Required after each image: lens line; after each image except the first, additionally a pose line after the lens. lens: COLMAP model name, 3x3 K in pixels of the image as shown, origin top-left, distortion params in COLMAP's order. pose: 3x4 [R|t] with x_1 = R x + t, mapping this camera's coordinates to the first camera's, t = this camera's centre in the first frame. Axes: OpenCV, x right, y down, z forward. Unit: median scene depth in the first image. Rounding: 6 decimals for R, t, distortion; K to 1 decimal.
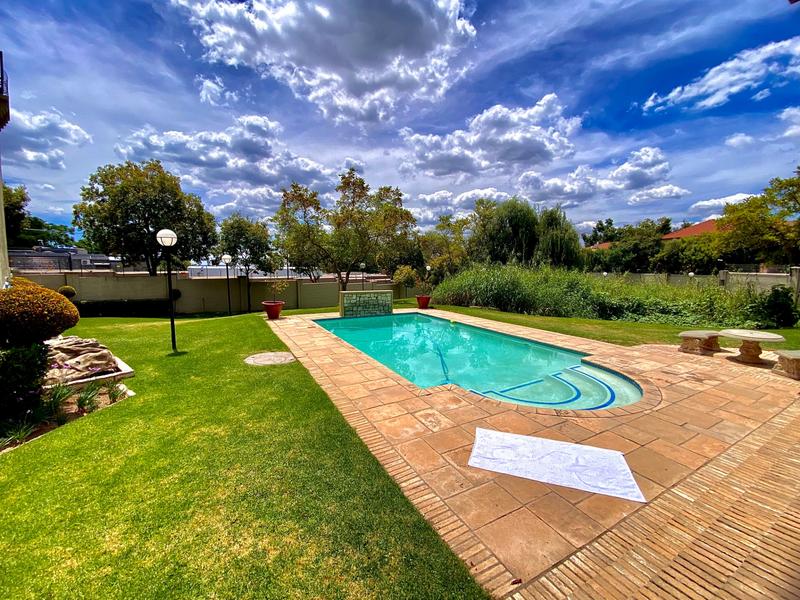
lens RADIAL K [[318.0, 0, 400.0], [0, 318.0, 300.0], [0, 0, 1]] dist [0.027284, -0.021269]
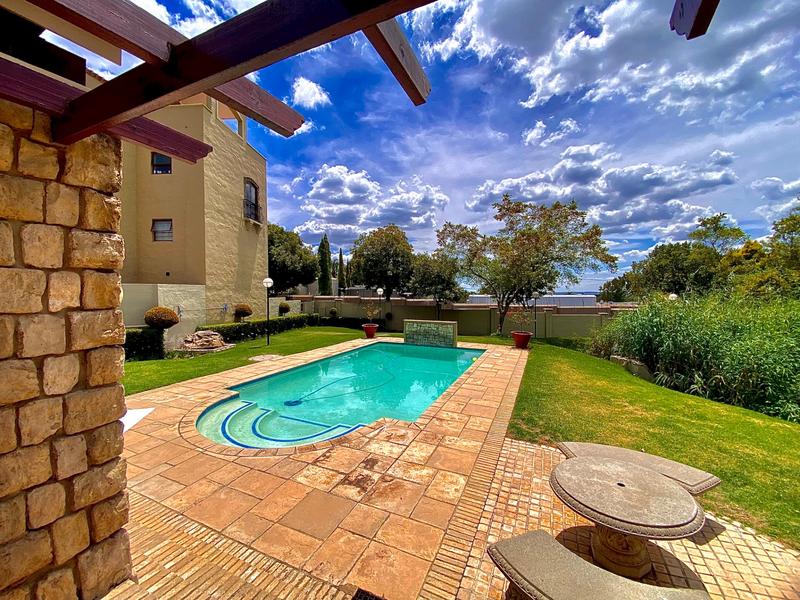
lens RADIAL K [[325.9, 0, 395.5], [0, 325.9, 298.8], [0, 0, 1]] dist [0.031056, -0.027706]
pose [[0.597920, 0.004990, -0.801541, 1.346001], [-0.076468, 0.995775, -0.050843, -0.075698], [0.797900, 0.091692, 0.595775, 0.581062]]
